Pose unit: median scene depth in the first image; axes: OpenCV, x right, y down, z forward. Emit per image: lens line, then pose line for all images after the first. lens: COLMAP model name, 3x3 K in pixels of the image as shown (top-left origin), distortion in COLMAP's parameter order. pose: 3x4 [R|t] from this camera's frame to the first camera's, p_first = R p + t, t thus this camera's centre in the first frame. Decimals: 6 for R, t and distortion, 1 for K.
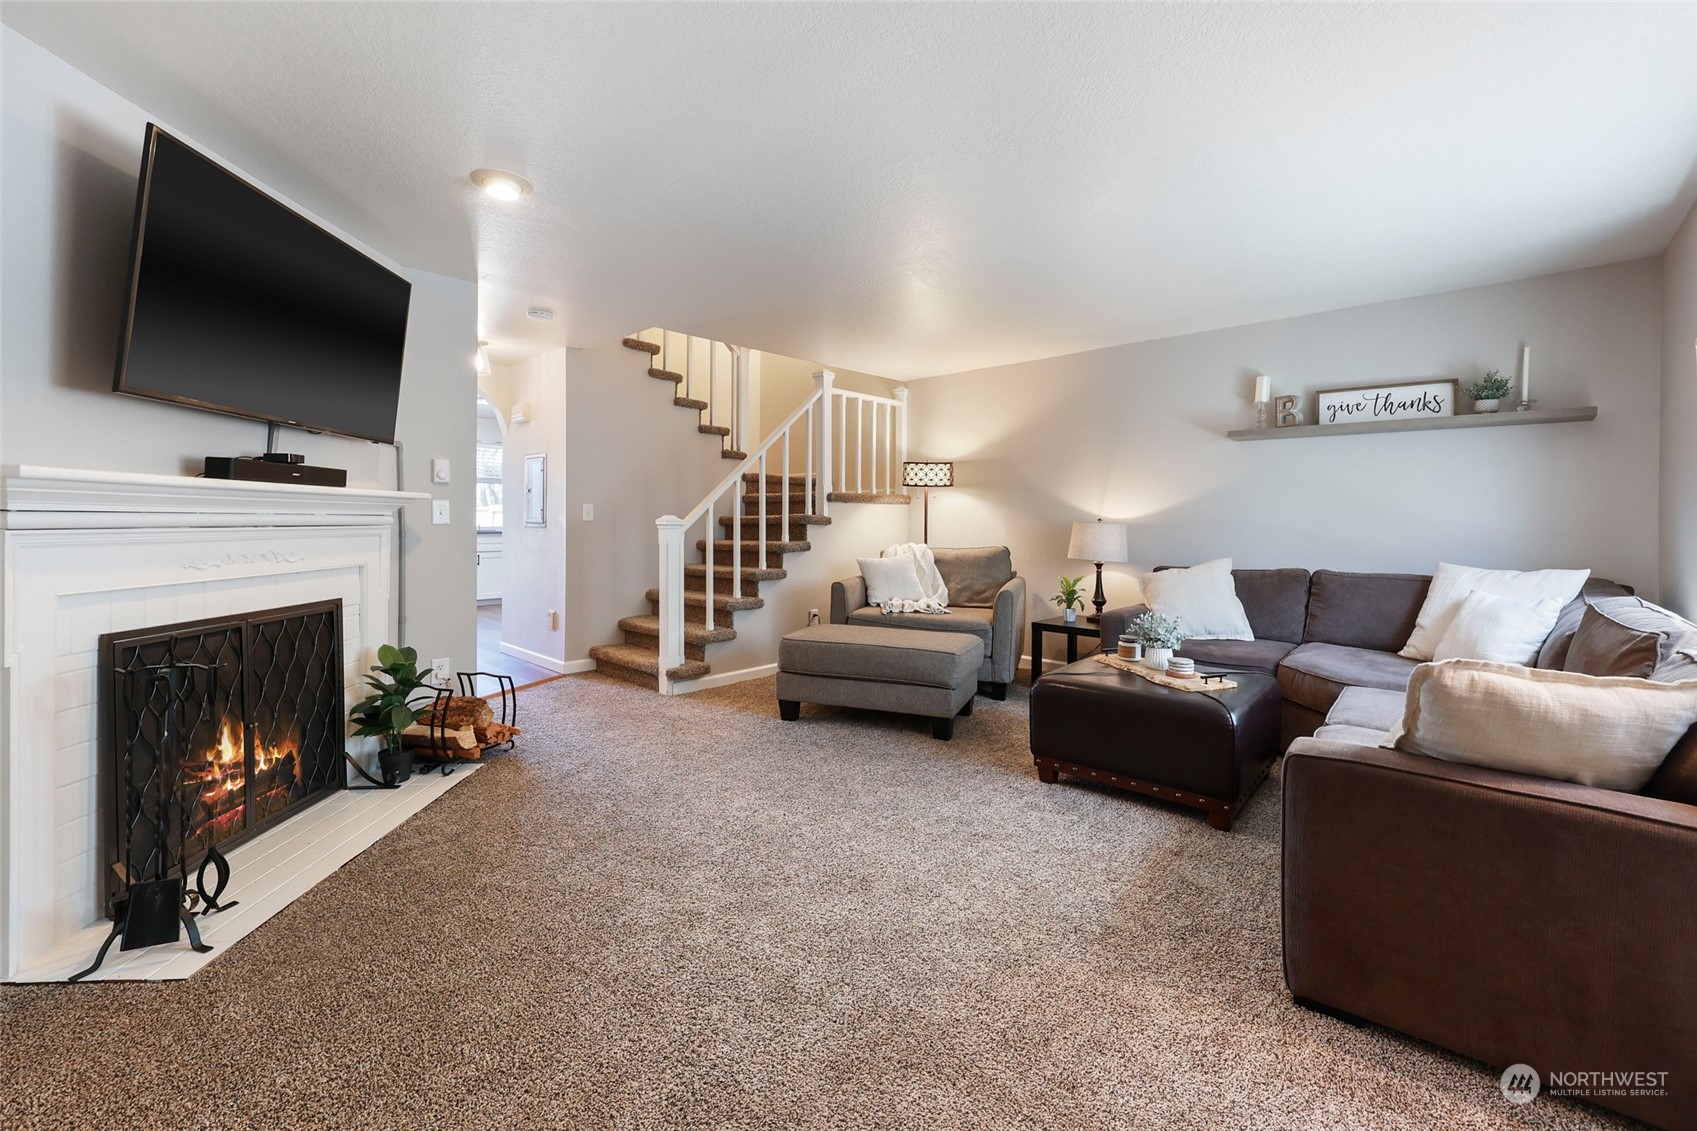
lens RADIAL K [[687.7, 0, 850.5], [0, 687.7, 545.5], [0, 0, 1]] dist [-0.001250, 0.000143]
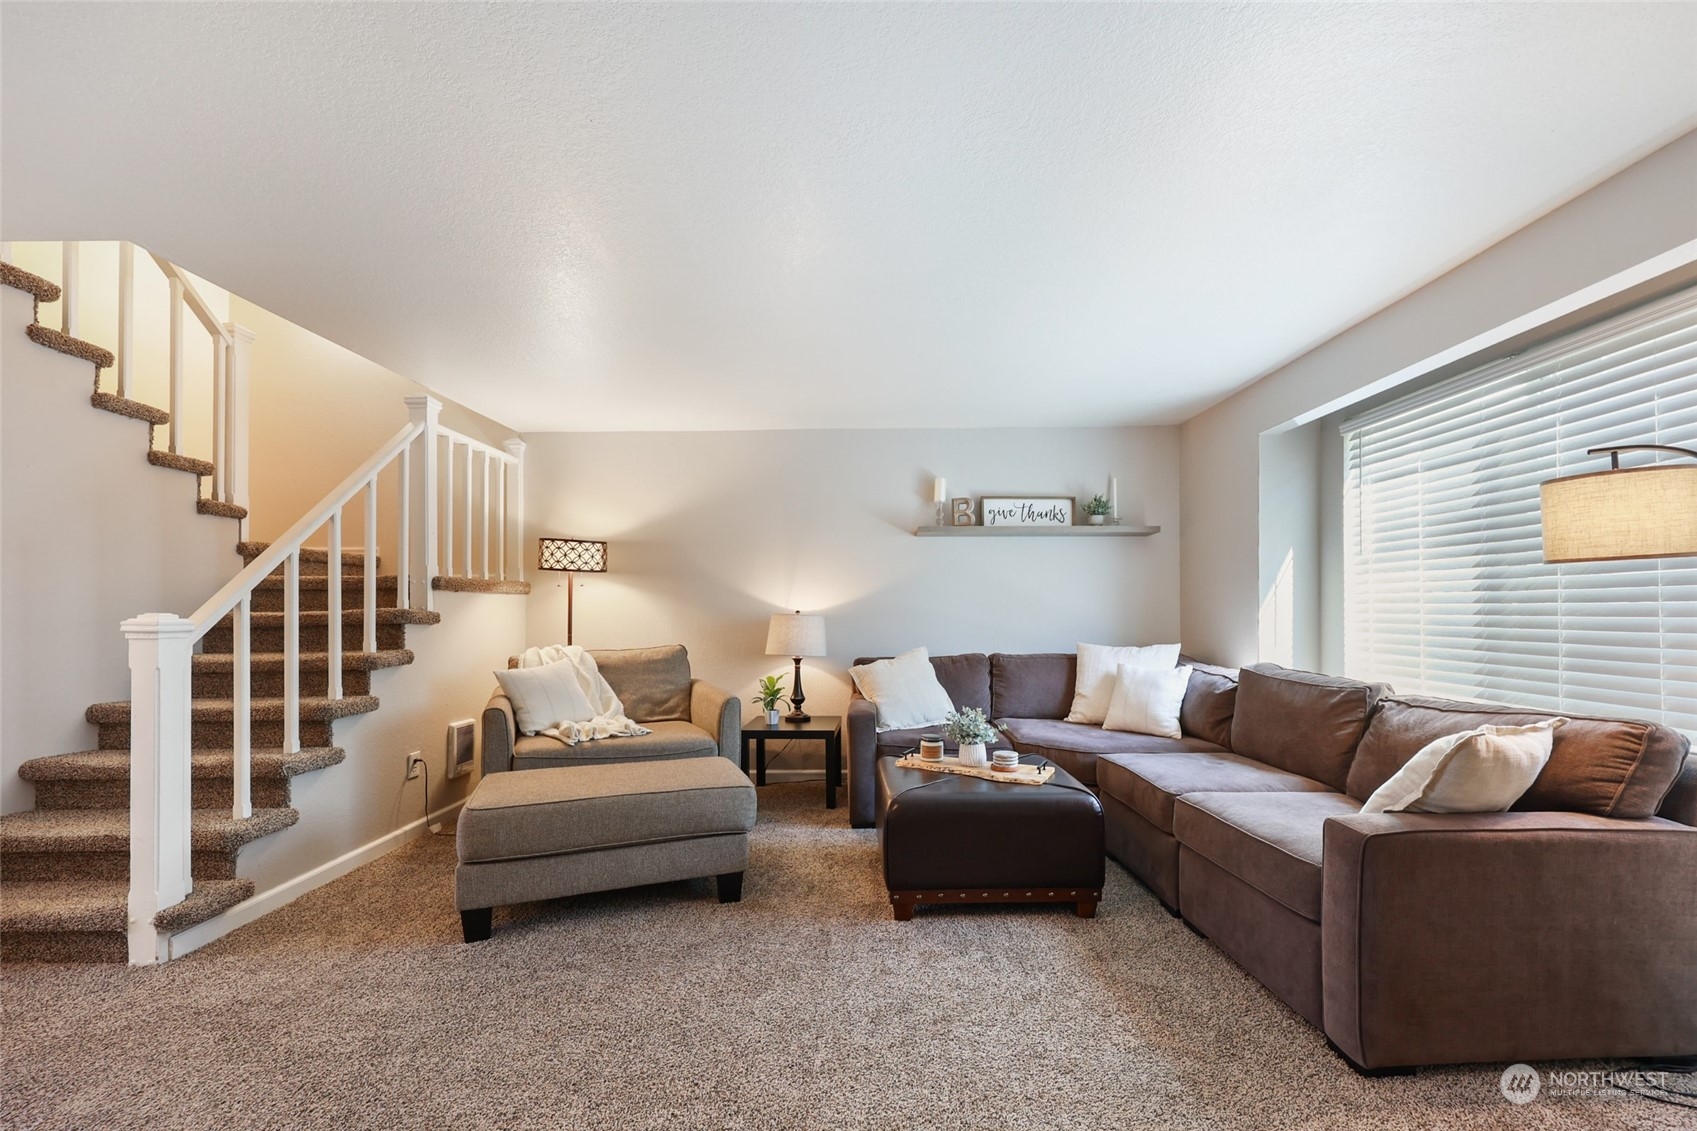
lens RADIAL K [[699.6, 0, 849.5], [0, 699.6, 611.3], [0, 0, 1]] dist [0.000873, 0.000144]
pose [[0.743359, -0.011094, 0.668801, -0.218941], [0.036239, 0.999062, -0.023707, -0.012727], [-0.667911, 0.041859, 0.743063, 0.246737]]
